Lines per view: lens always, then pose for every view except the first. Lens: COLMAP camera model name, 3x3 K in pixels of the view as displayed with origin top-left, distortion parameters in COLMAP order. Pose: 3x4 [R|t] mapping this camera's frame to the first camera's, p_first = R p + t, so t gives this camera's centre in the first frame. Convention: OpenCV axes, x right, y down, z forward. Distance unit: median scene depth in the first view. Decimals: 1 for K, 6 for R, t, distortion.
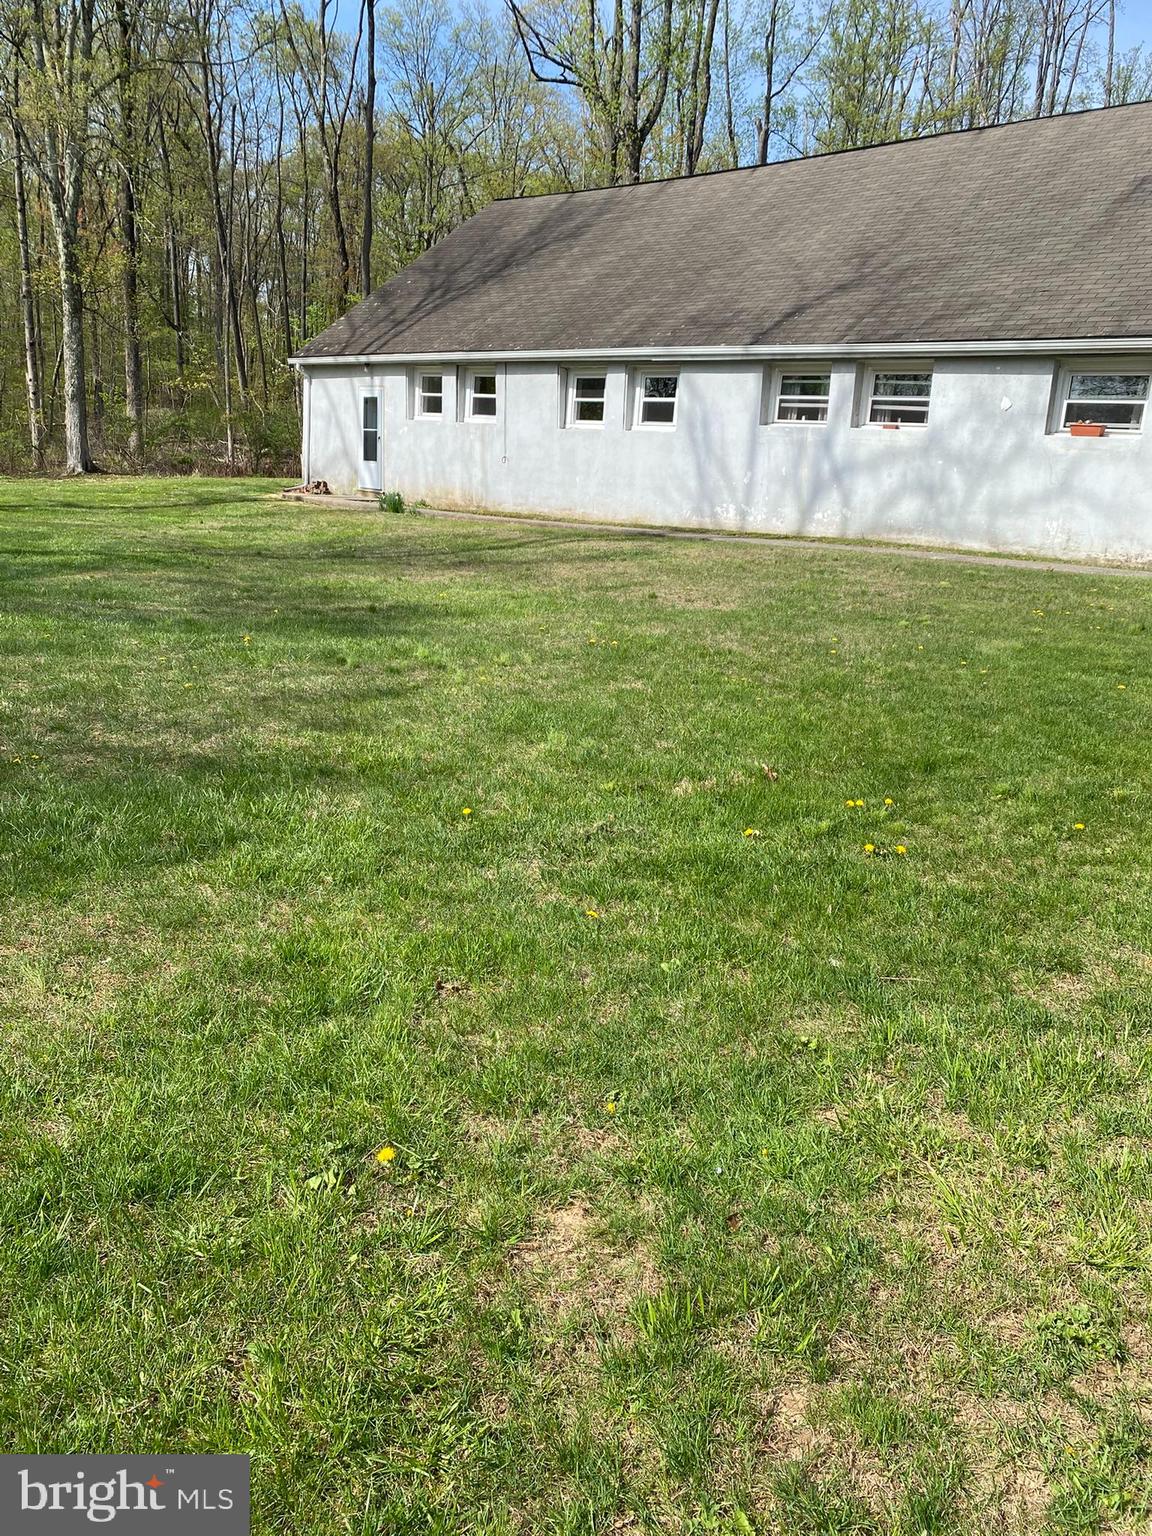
lens RADIAL K [[1145.3, 0, 572.7], [0, 1145.3, 777.1], [0, 0, 1]] dist [0.008974, -0.009442]
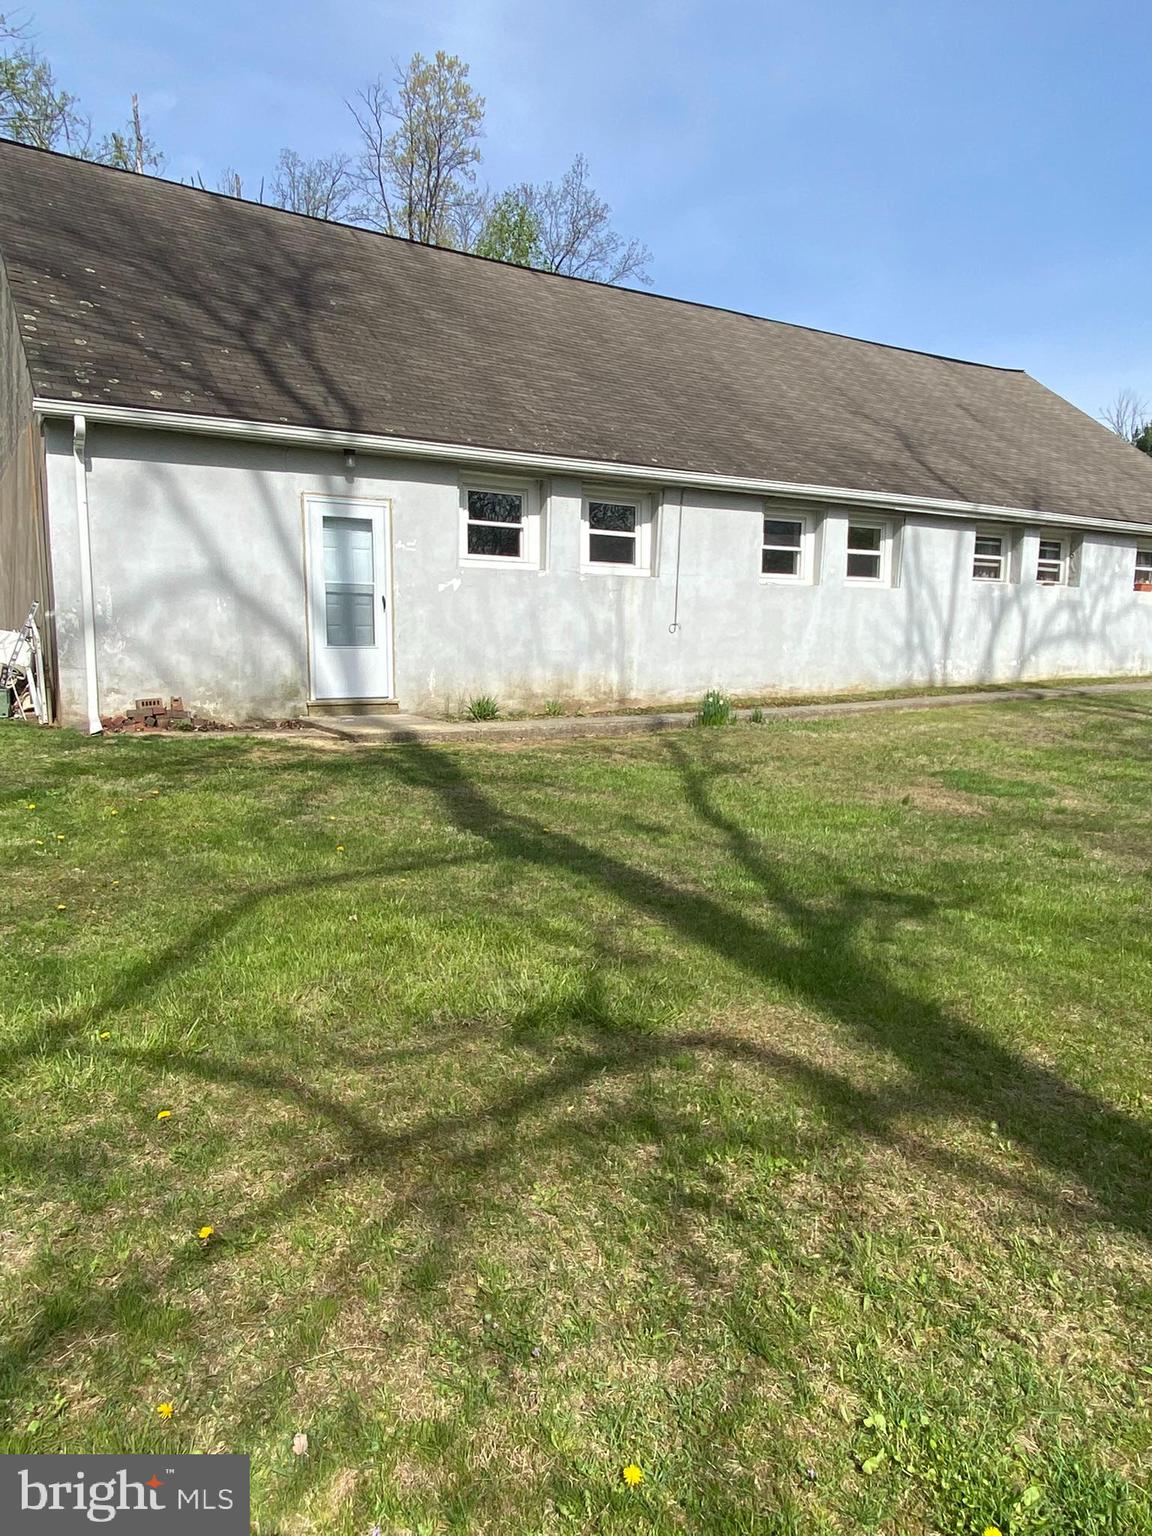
lens RADIAL K [[983.0, 0, 570.5], [0, 983.0, 779.7], [0, 0, 1]] dist [0.016392, -0.023759]
pose [[0.223163, -0.232954, 0.946536, -0.662828], [0.245299, 0.953197, 0.176759, -0.317328], [-0.943412, 0.192739, 0.269861, 0.941059]]
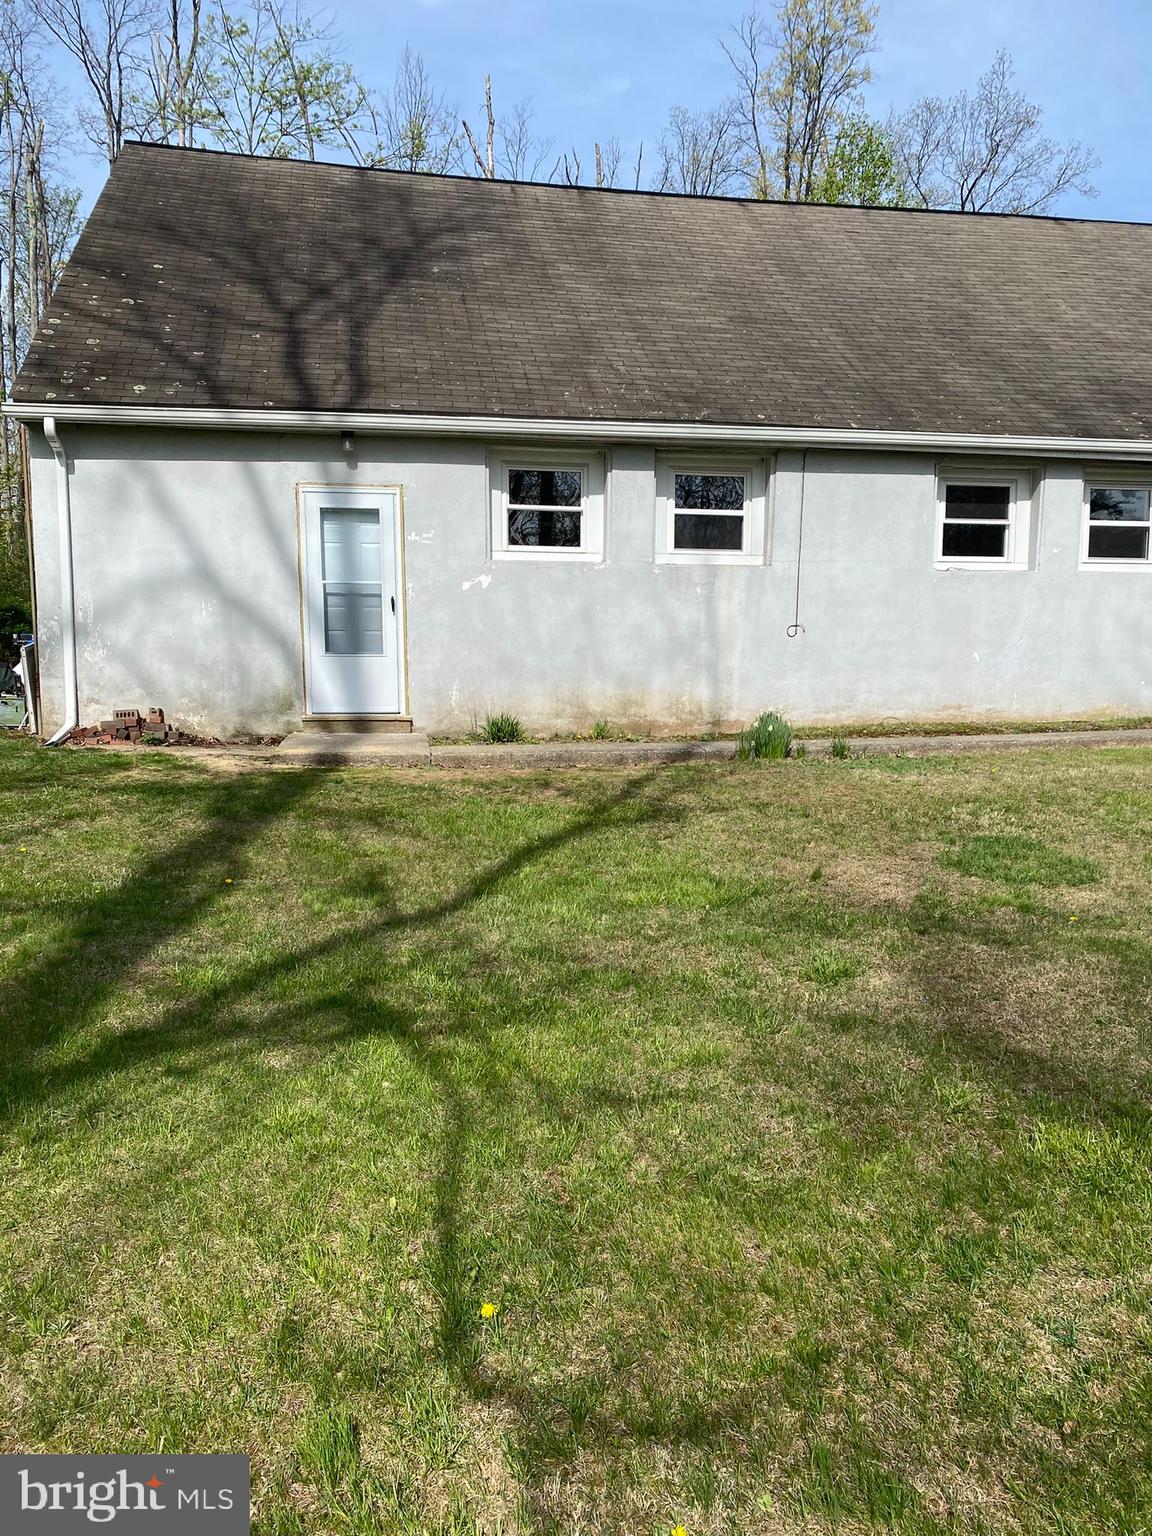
lens RADIAL K [[1145.3, 0, 577.0], [0, 1145.3, 765.2], [0, 0, 1]] dist [0.008974, -0.009442]
pose [[0.560475, -0.182880, 0.807727, -0.564727], [0.245397, 0.968187, 0.048932, -0.274250], [-0.790979, 0.170789, 0.587523, 0.800933]]
